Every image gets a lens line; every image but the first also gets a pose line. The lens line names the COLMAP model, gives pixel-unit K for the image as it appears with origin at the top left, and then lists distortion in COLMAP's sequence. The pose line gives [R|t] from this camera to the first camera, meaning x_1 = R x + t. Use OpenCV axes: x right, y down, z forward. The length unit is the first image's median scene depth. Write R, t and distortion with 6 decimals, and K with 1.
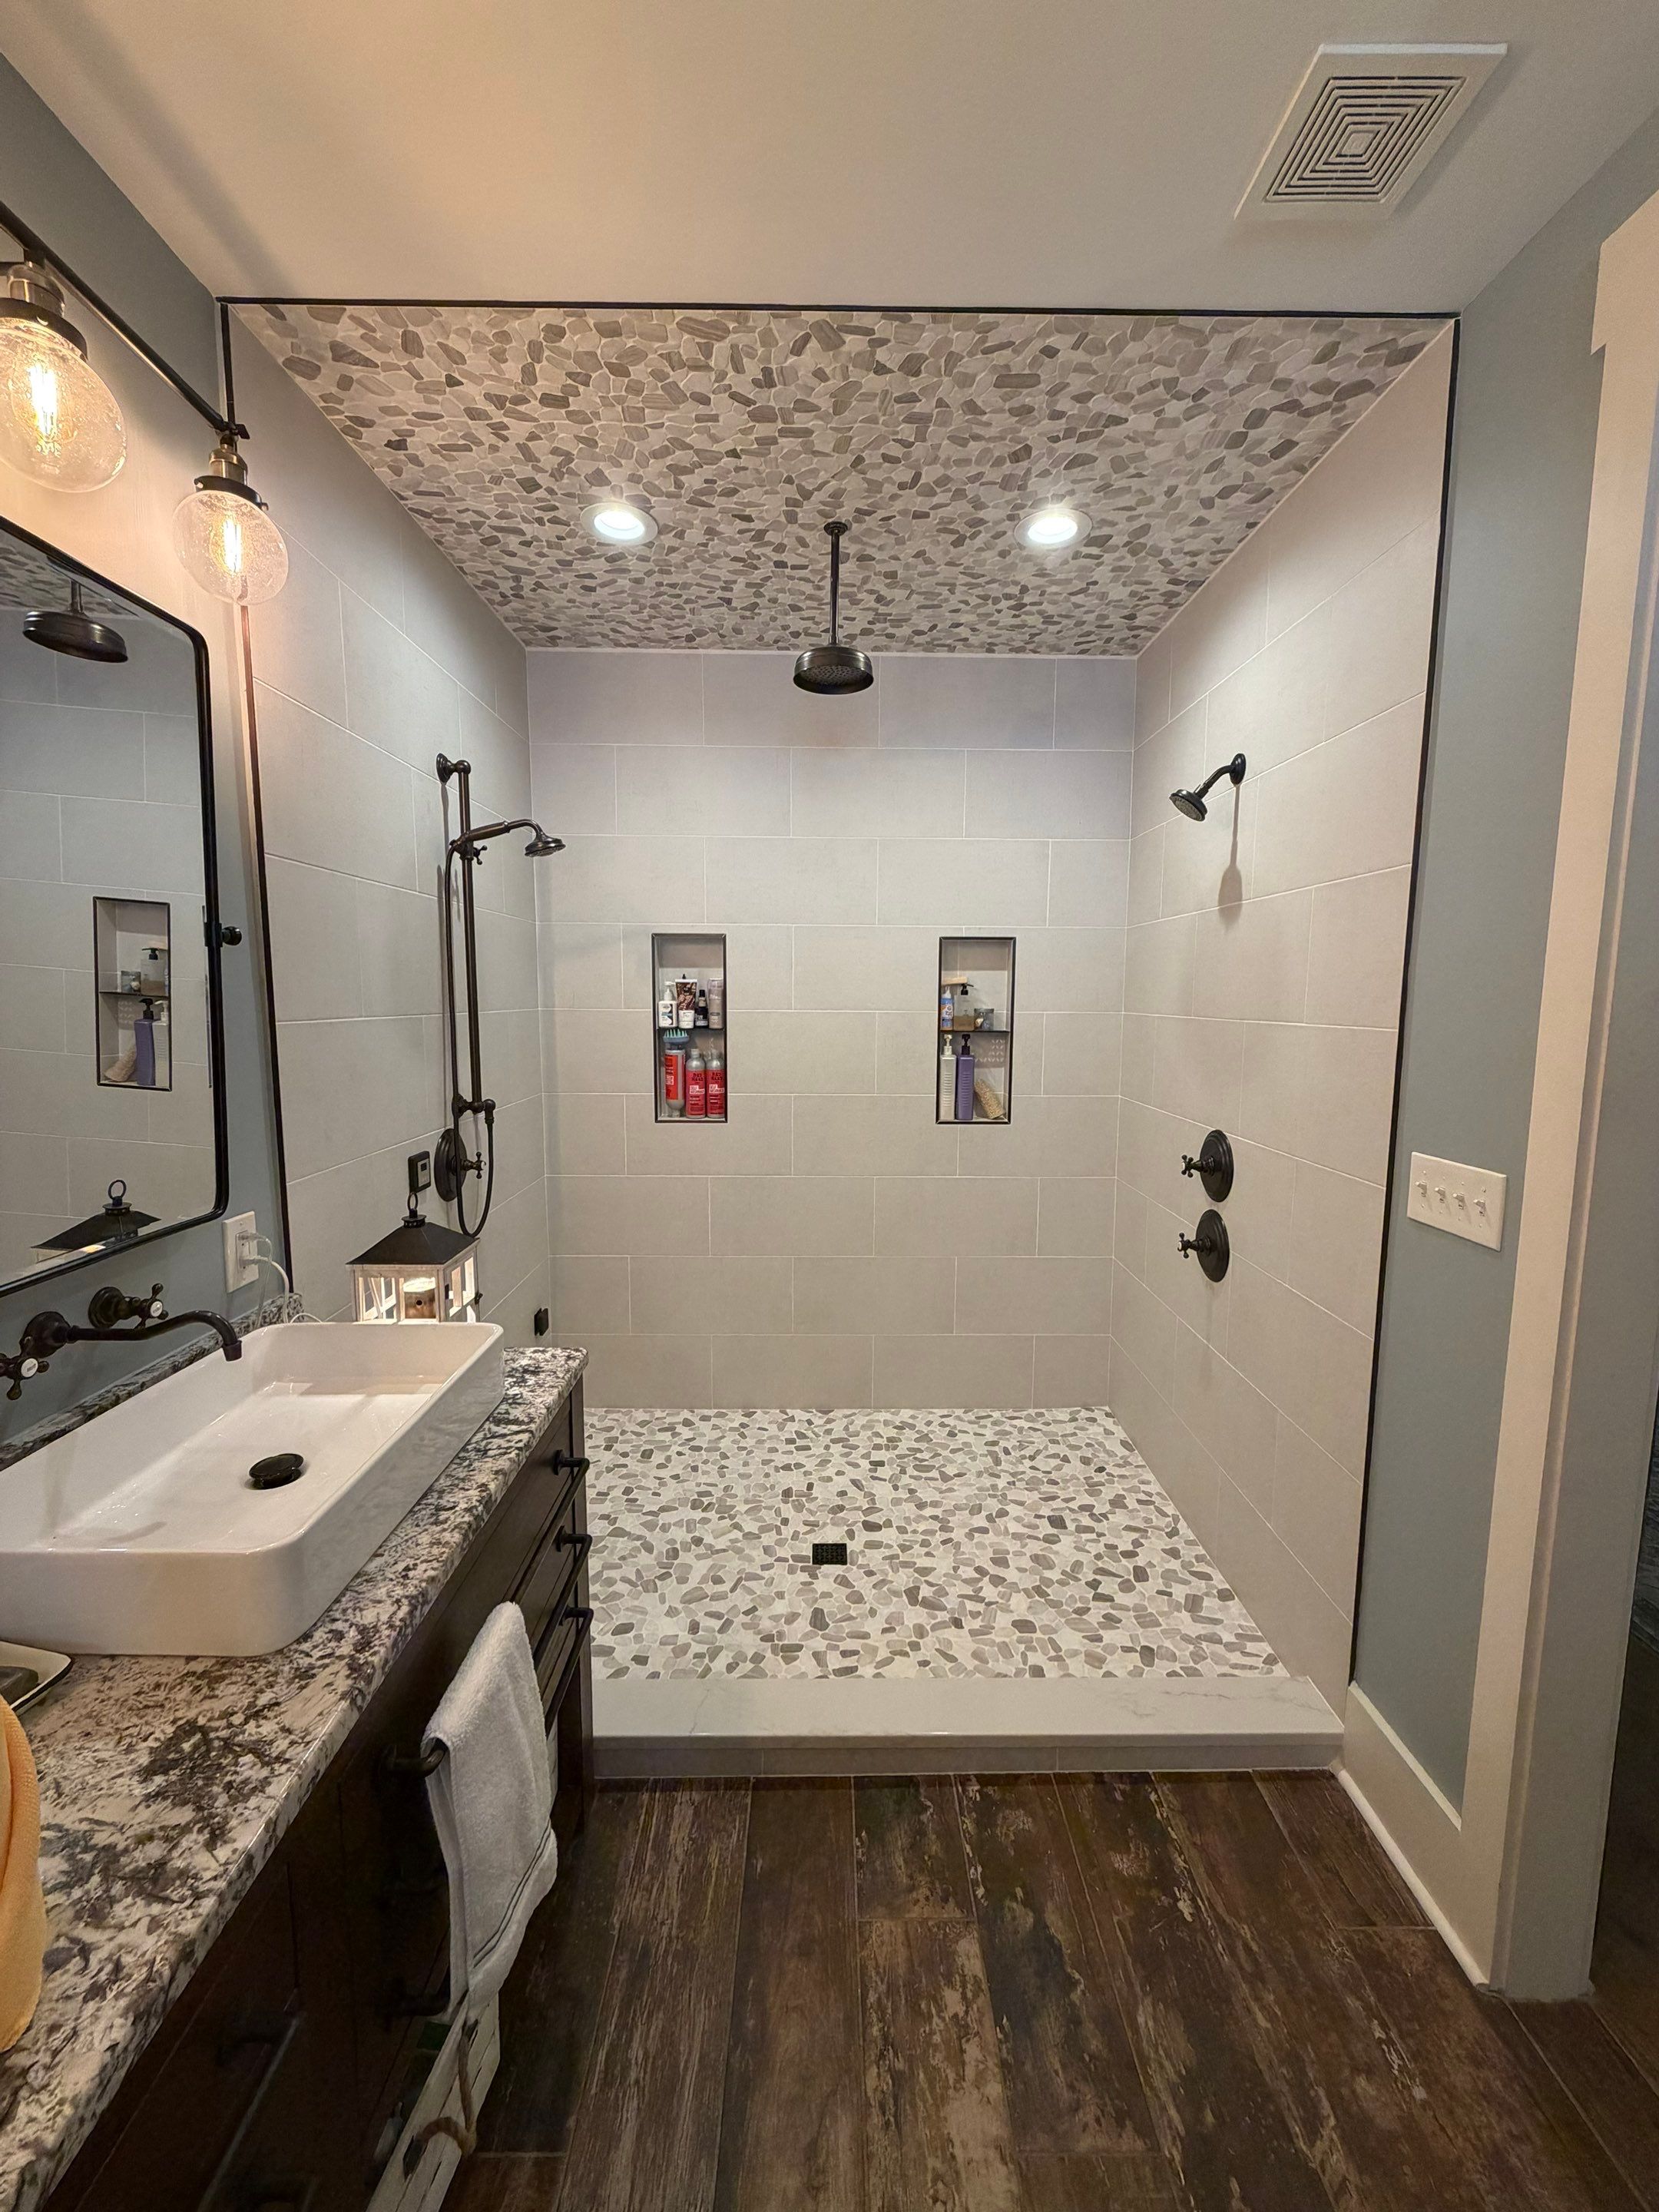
lens RADIAL K [[881.7, 0, 827.5], [0, 881.7, 1100.5], [0, 0, 1]] dist [0.000950, -0.000188]
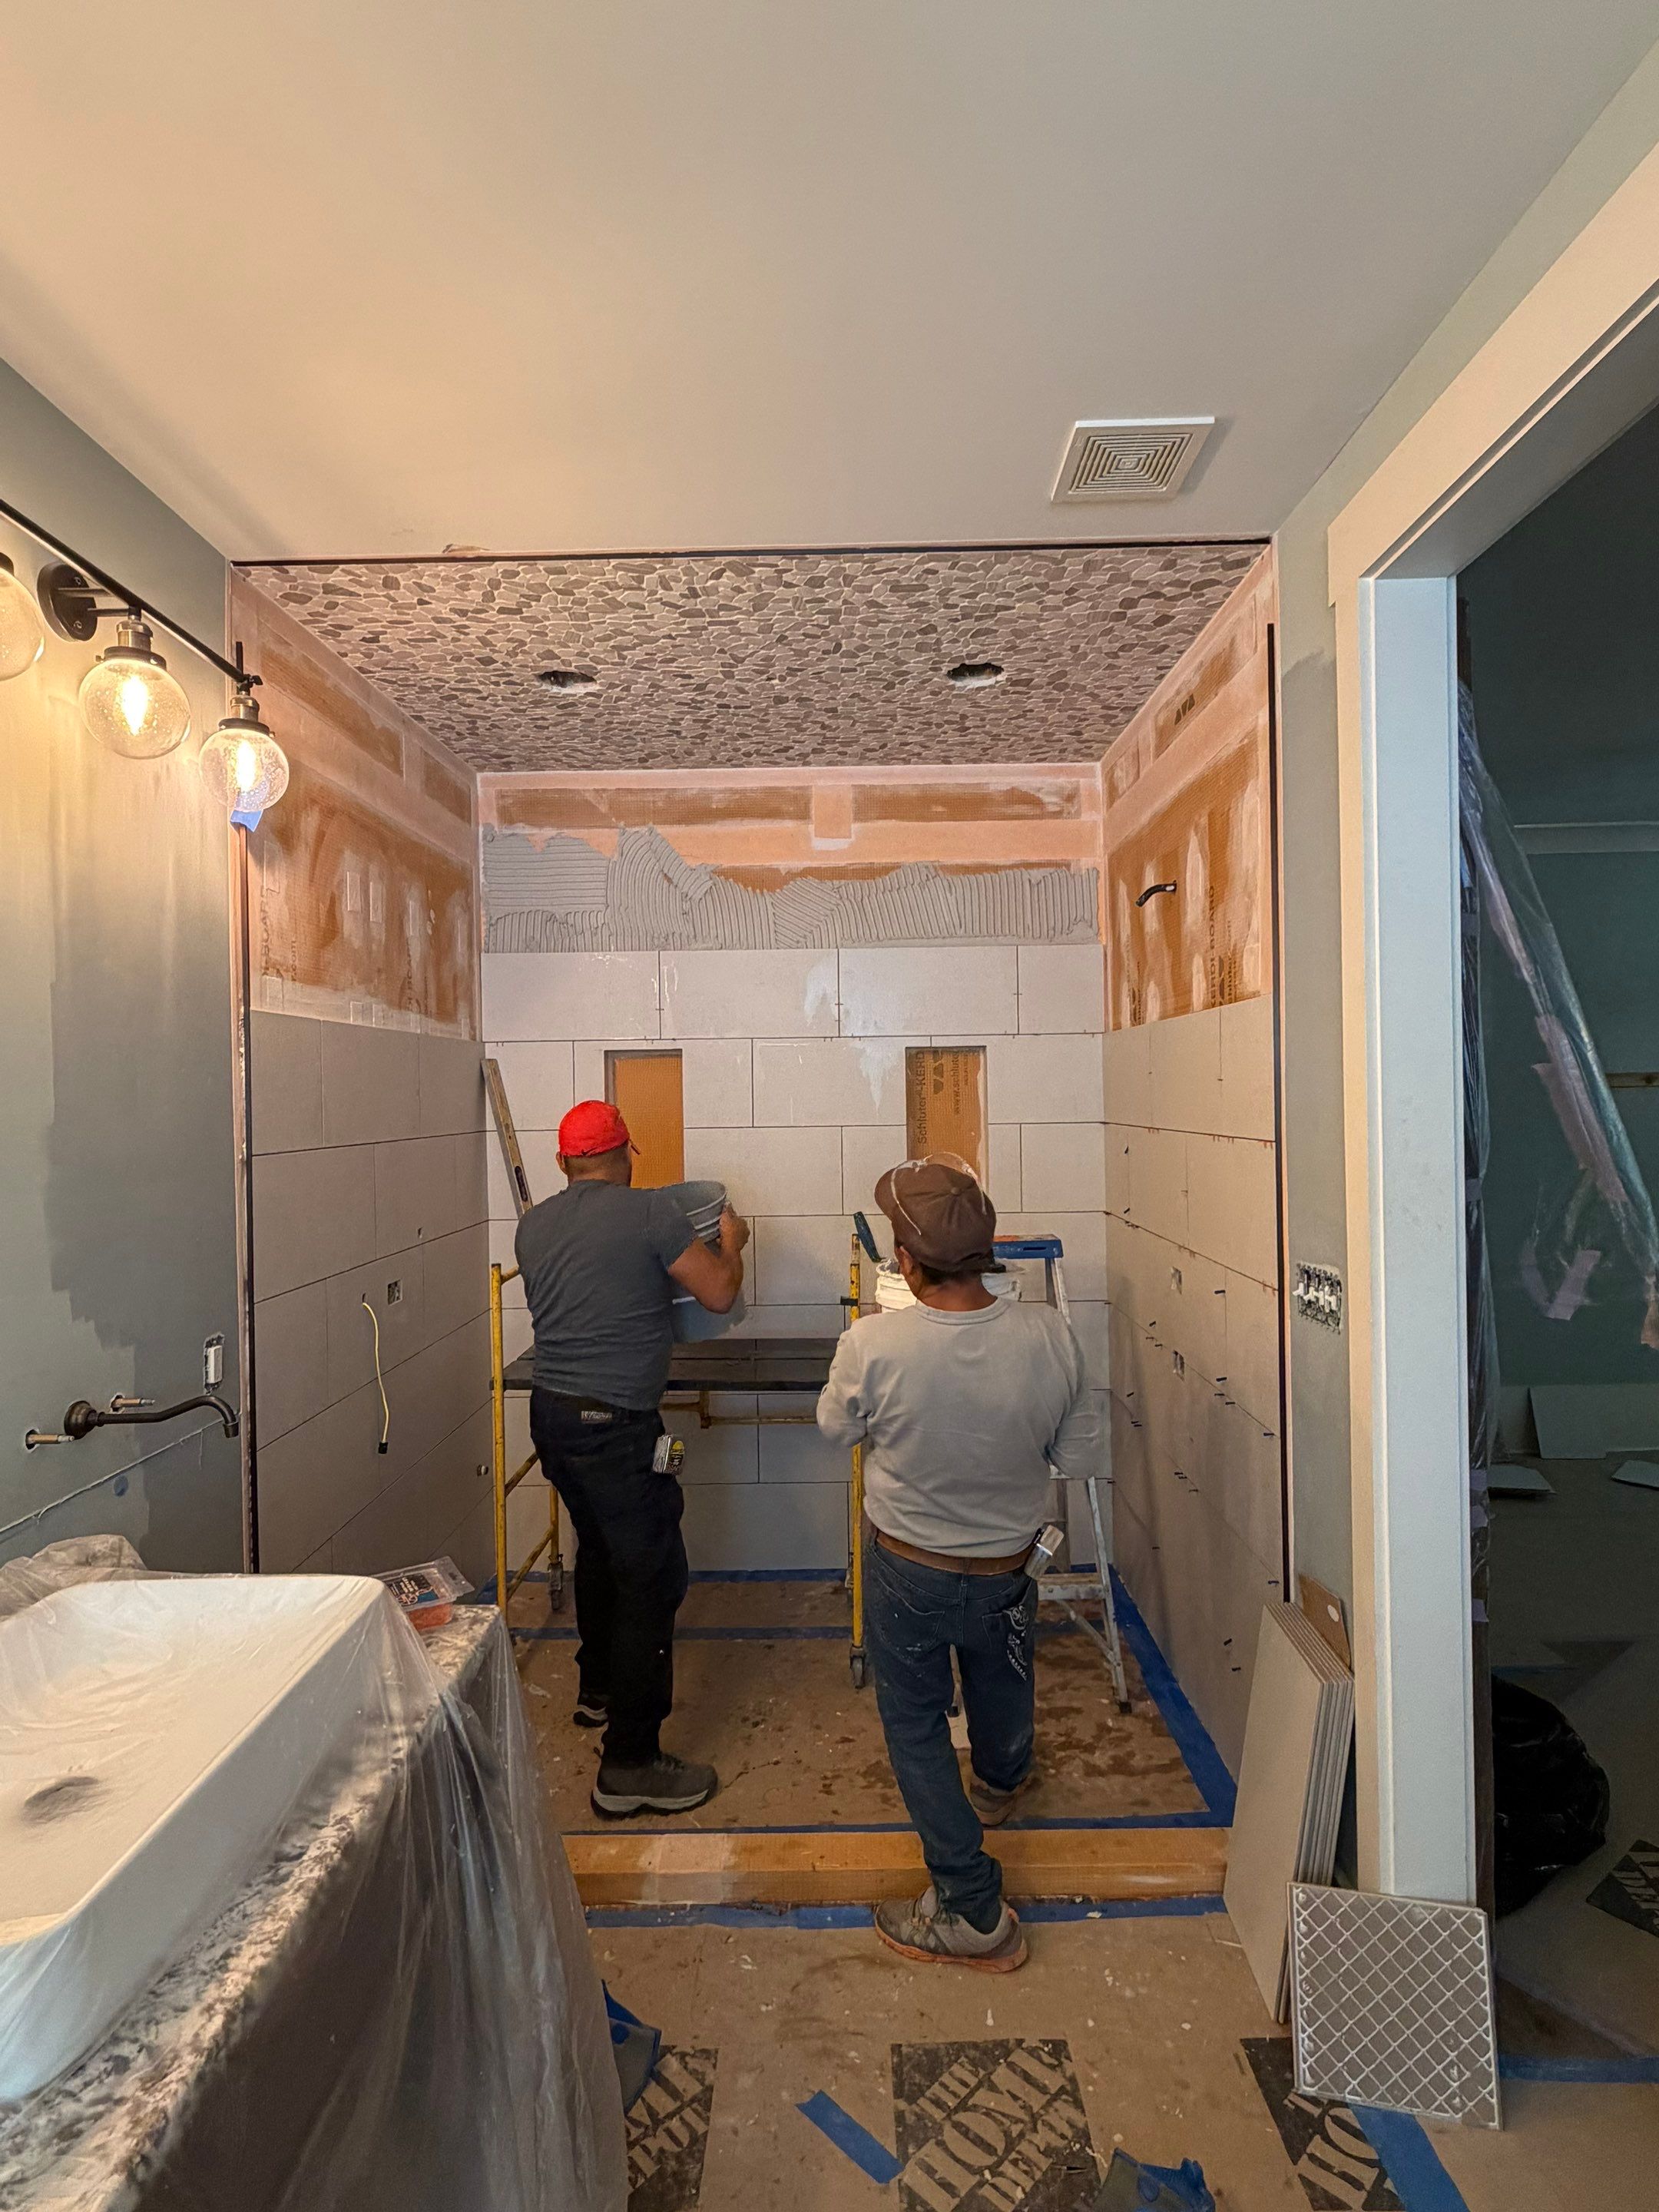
lens RADIAL K [[1134.9, 0, 828.5], [0, 1134.9, 1099.6], [0, 0, 1]] dist [0.000279, 0.000252]
pose [[0.999578, -0.020642, -0.020453, 0.099254], [0.018169, 0.993262, -0.114458, 0.013338], [0.022678, 0.114038, 0.993218, -0.313692]]
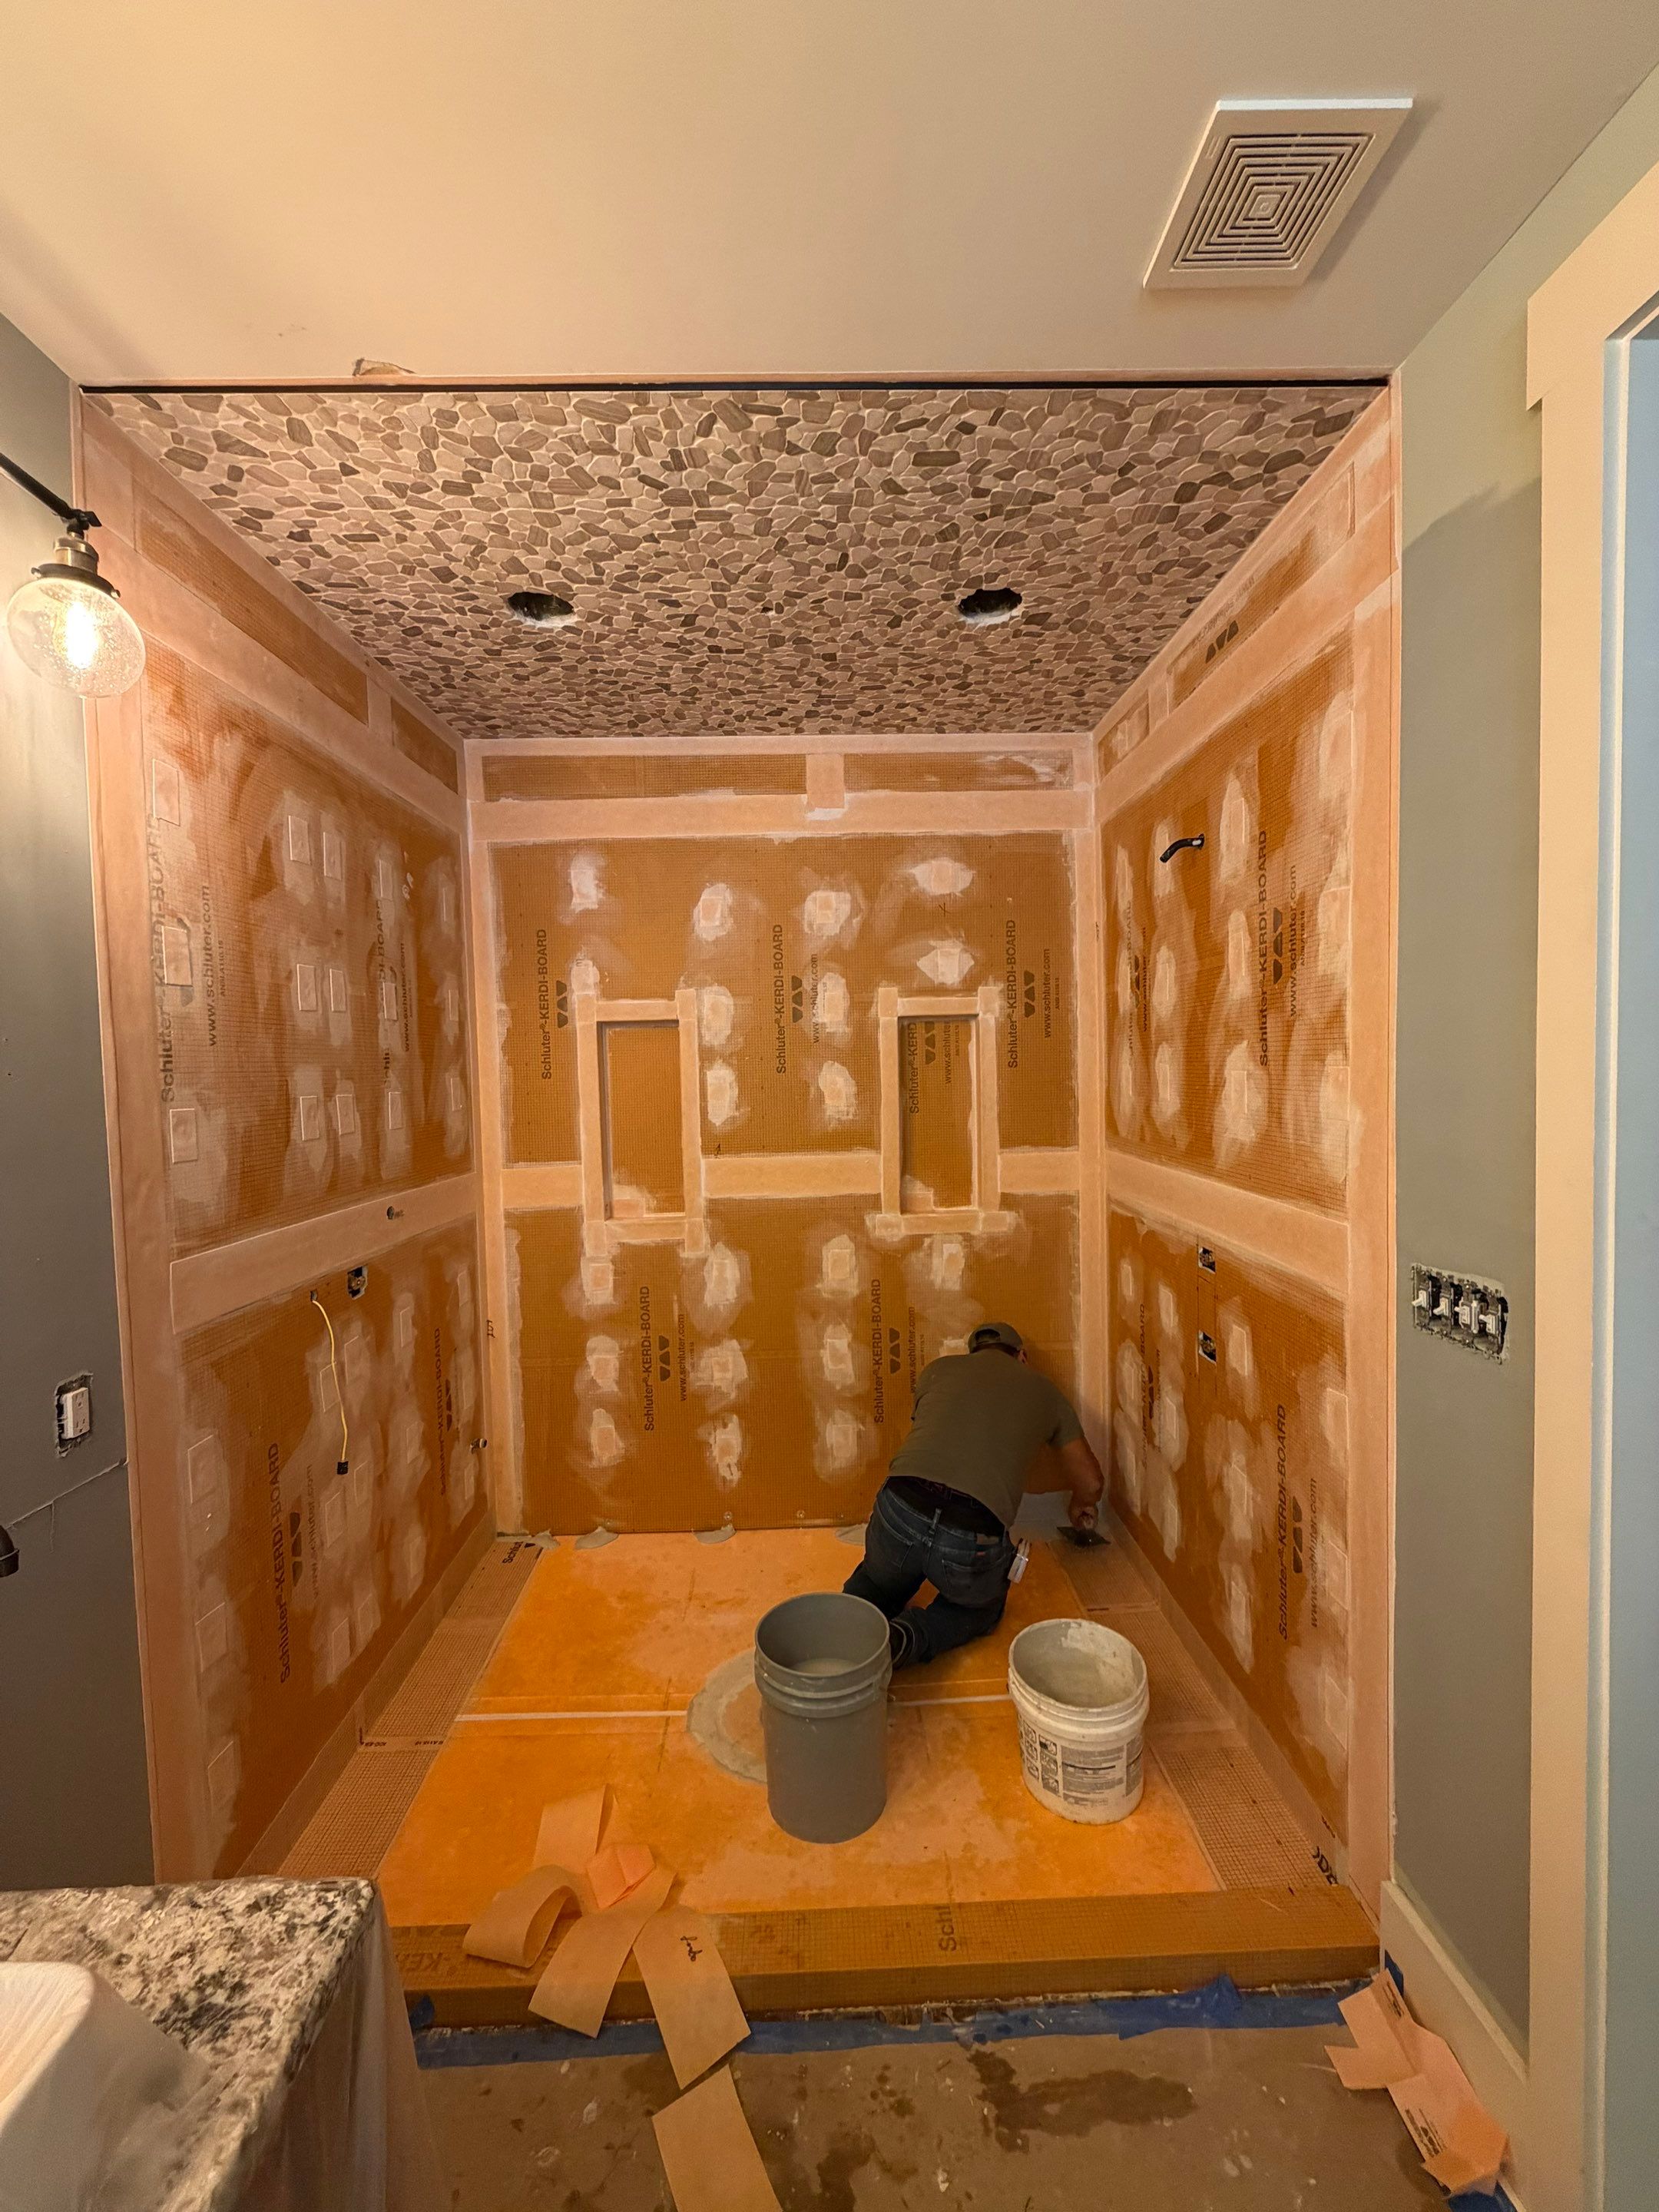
lens RADIAL K [[881.7, 0, 827.5], [0, 881.7, 1100.5], [0, 0, 1]] dist [0.000950, -0.000188]
pose [[0.999590, -0.026453, 0.010935, 0.052680], [0.027225, 0.996601, -0.077756, -0.035092], [-0.008841, 0.078022, 0.996912, 0.074105]]
